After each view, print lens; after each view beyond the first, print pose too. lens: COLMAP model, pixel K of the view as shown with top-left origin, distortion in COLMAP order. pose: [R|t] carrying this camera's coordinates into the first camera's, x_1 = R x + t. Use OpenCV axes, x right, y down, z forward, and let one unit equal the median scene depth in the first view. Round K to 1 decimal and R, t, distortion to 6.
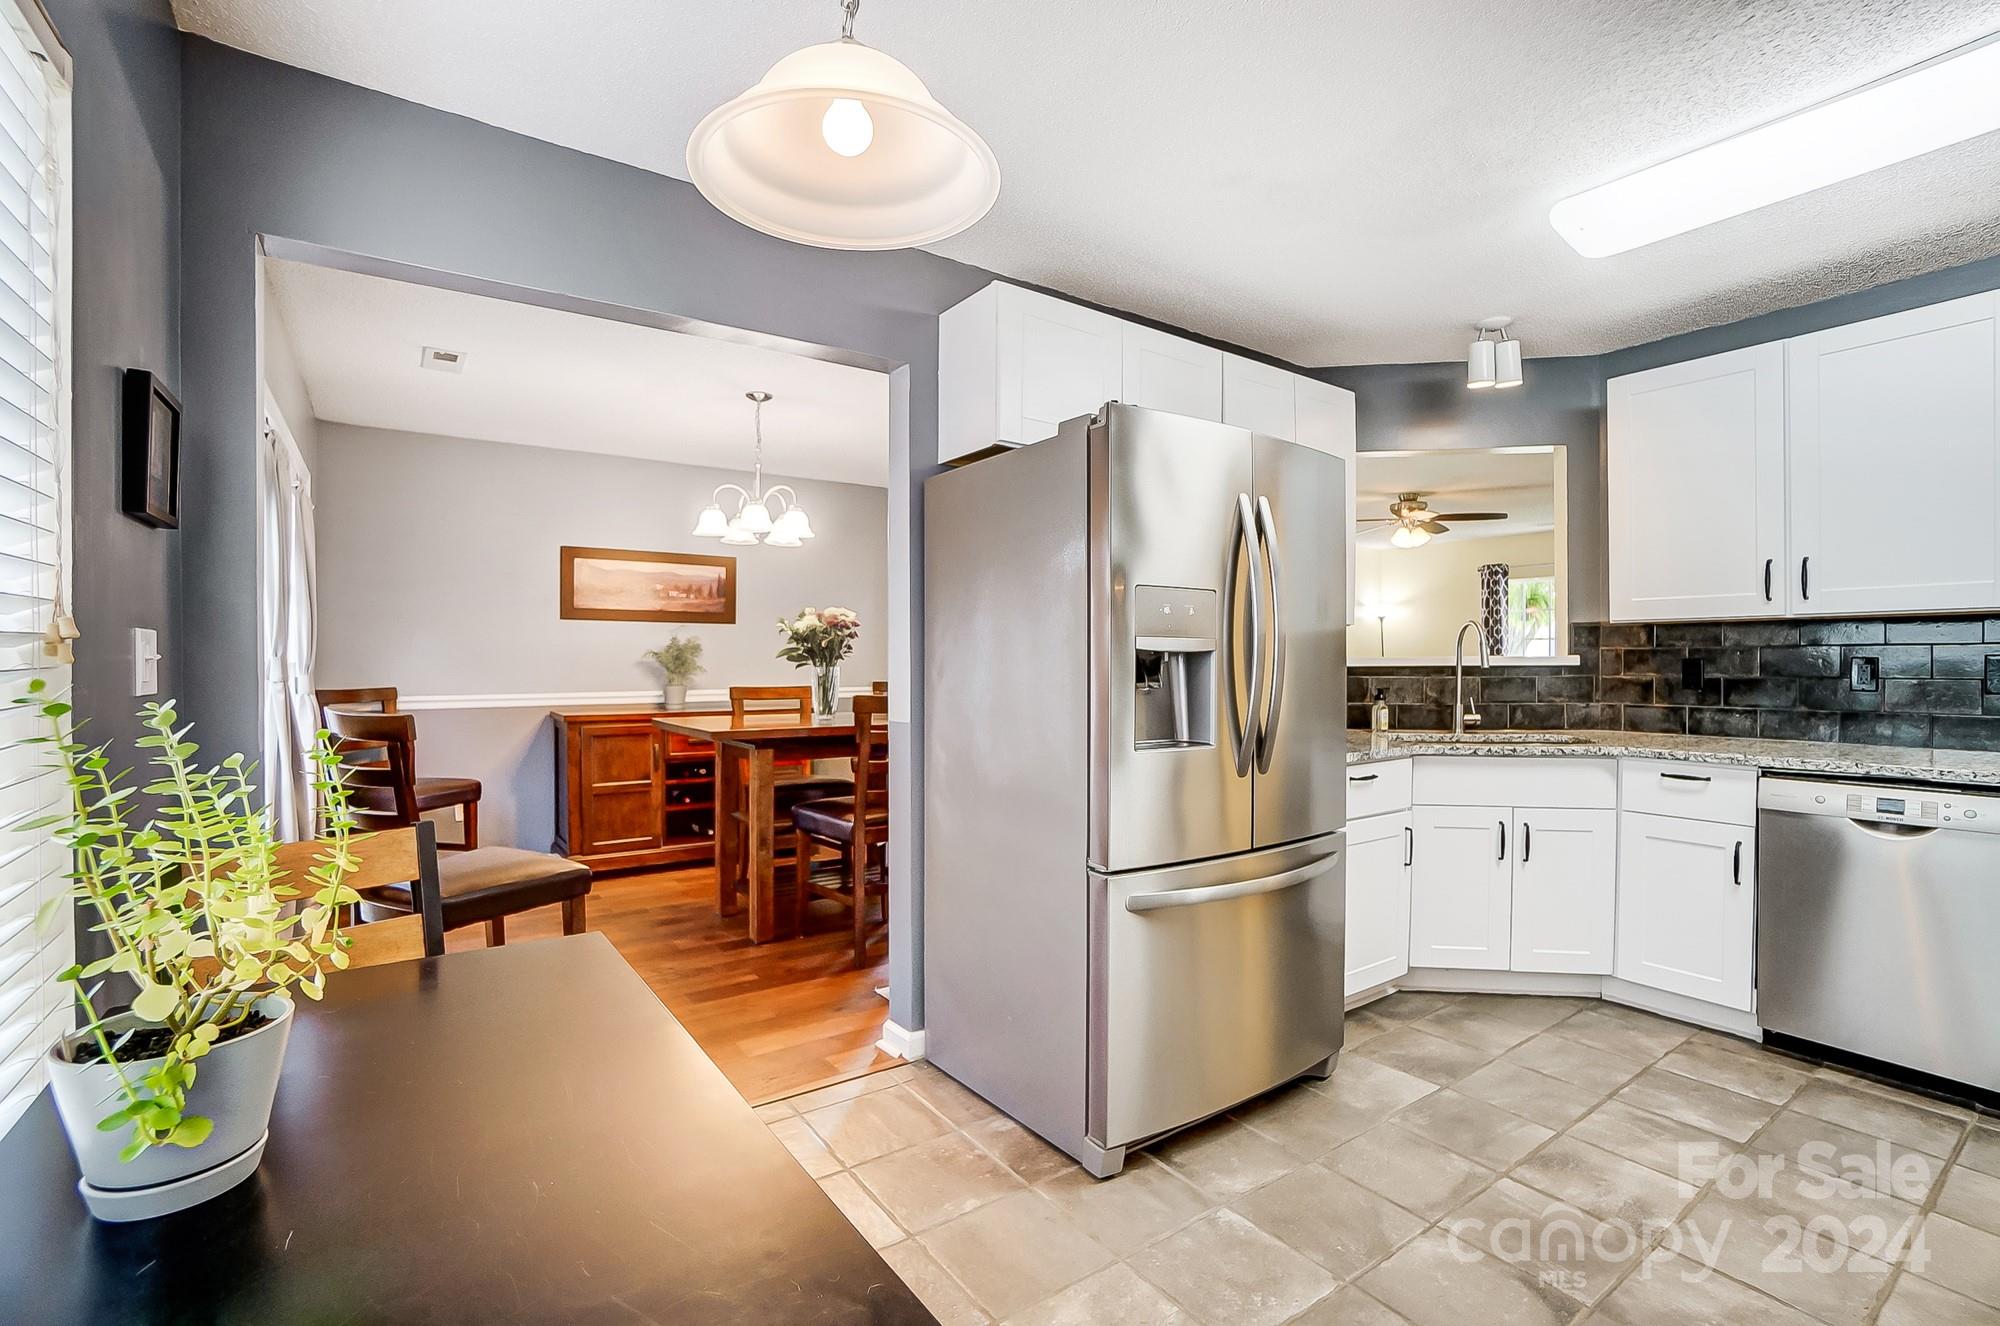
lens RADIAL K [[915.7, 0, 1015.1], [0, 915.7, 661.6], [0, 0, 1]] dist [-0.044378, 0.011748]
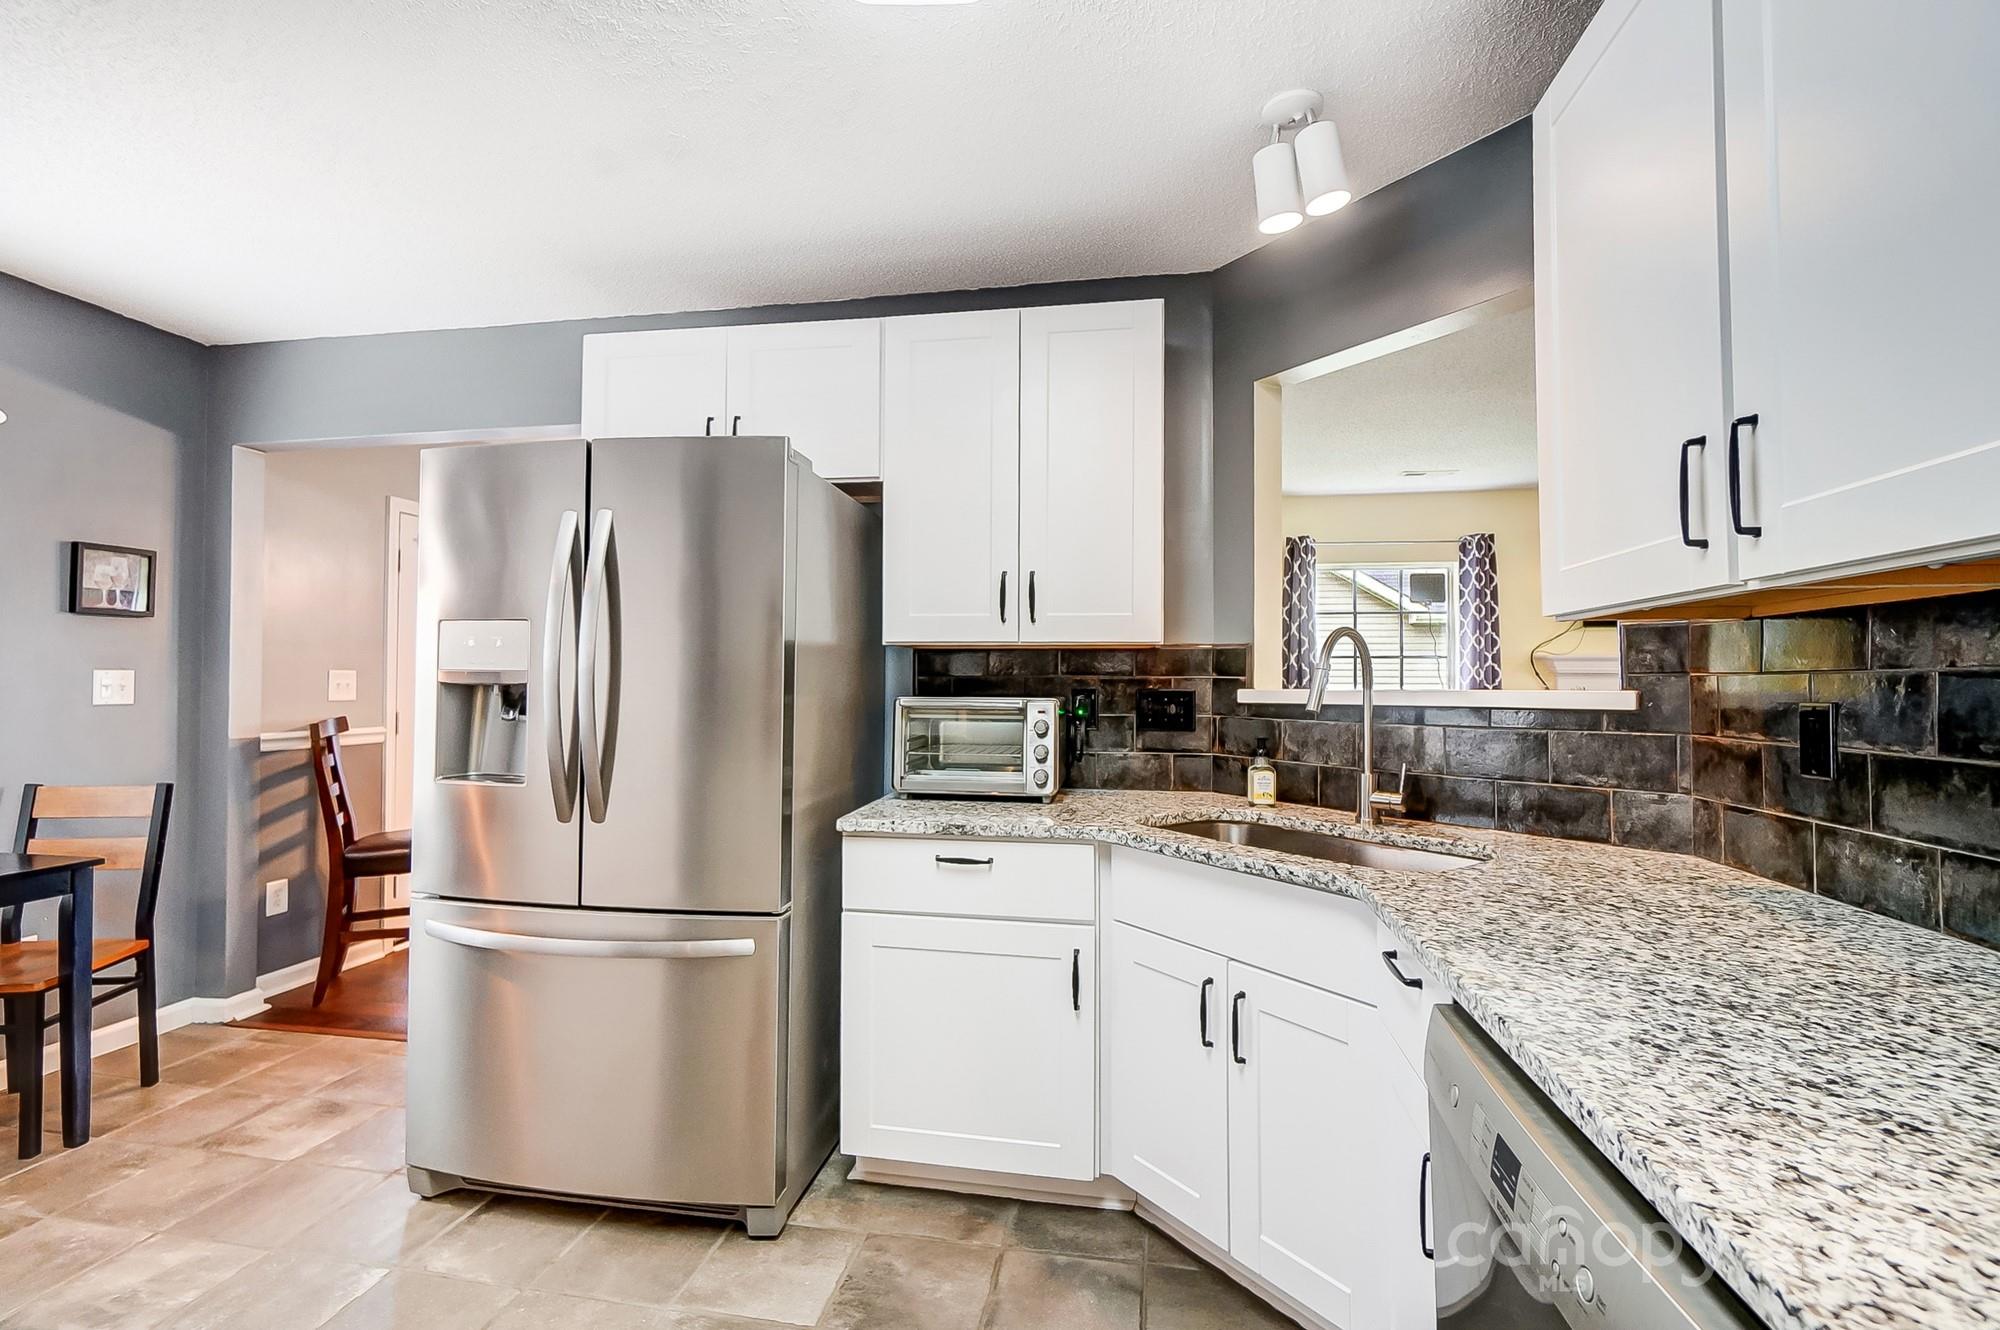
lens RADIAL K [[910.5, 0, 995.3], [0, 910.5, 658.5], [0, 0, 1]] dist [-0.004945, -0.000825]
pose [[0.690900, -0.012127, -0.722849, 0.787891], [-0.009013, 0.999637, -0.025386, -0.008977], [0.722895, 0.024054, 0.690540, 0.455331]]
